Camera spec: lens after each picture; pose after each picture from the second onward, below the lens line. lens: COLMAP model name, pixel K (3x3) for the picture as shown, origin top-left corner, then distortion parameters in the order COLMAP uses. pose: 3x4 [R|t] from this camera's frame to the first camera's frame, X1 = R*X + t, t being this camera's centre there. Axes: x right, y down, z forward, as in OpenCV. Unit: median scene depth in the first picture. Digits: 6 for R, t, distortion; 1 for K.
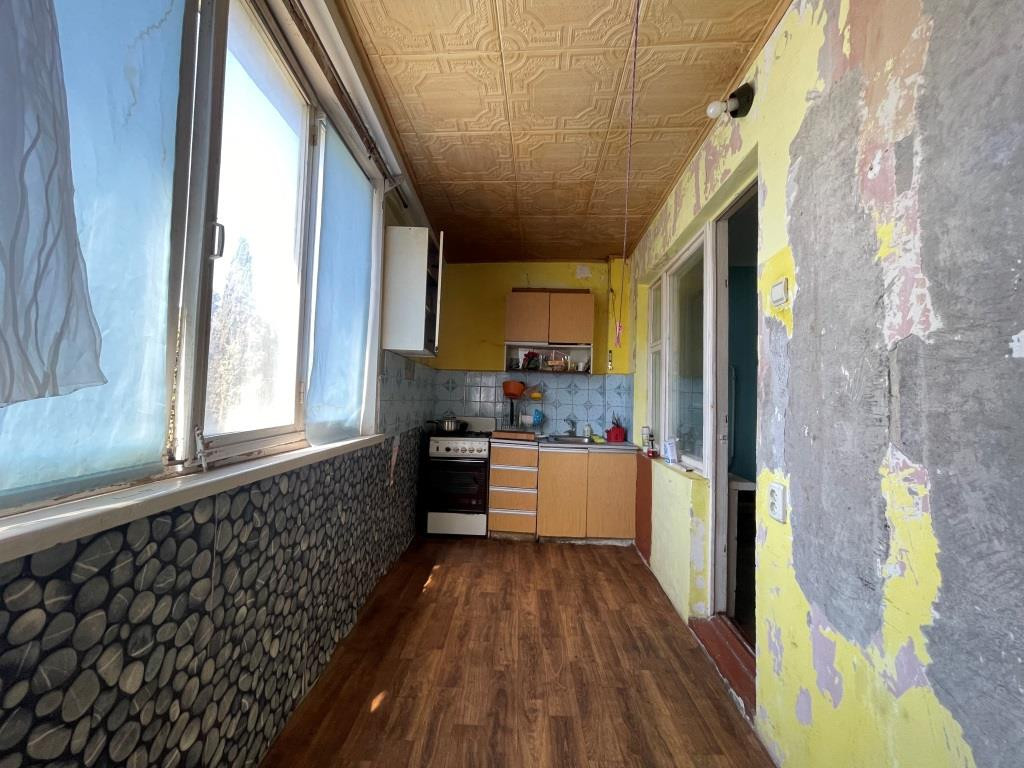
lens RADIAL K [[420.0, 0, 512.0], [0, 420.0, 384.0], [0, 0, 1]] dist [-0.000689, -0.000107]
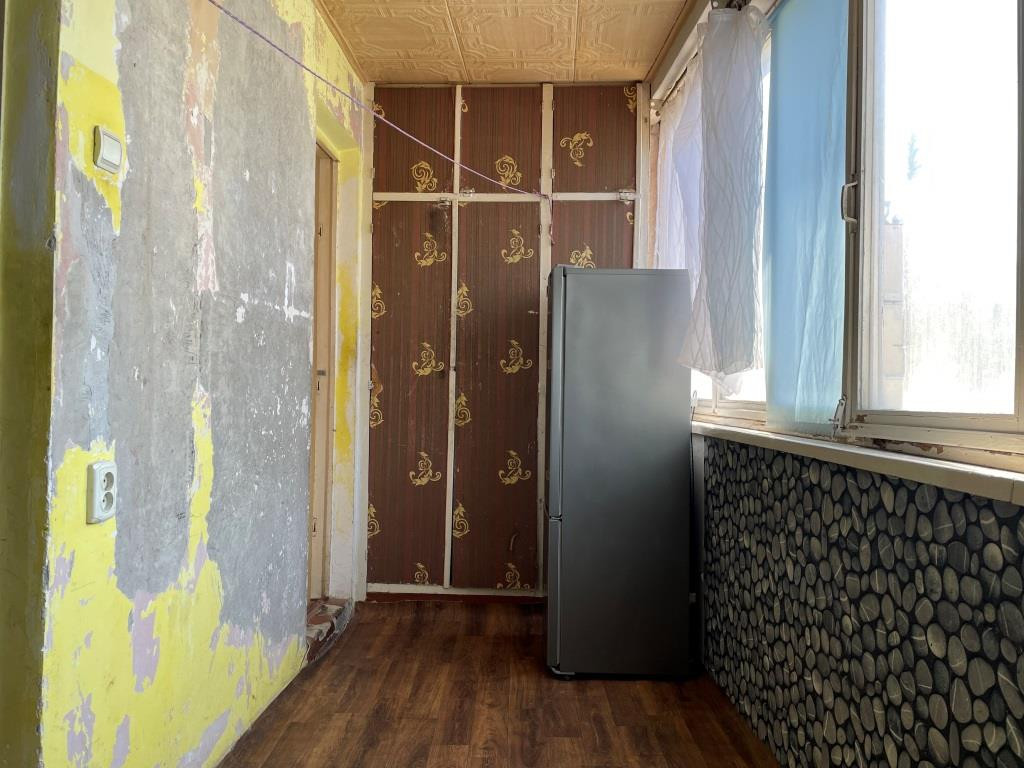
lens RADIAL K [[784.8, 0, 512.0], [0, 784.8, 384.0], [0, 0, 1]] dist [0.004641, 0.002394]
pose [[-0.998760, -0.046129, -0.018703, 0.064908], [-0.045234, 0.997930, -0.045713, 0.163835], [0.020773, -0.044811, -0.998780, 2.397185]]
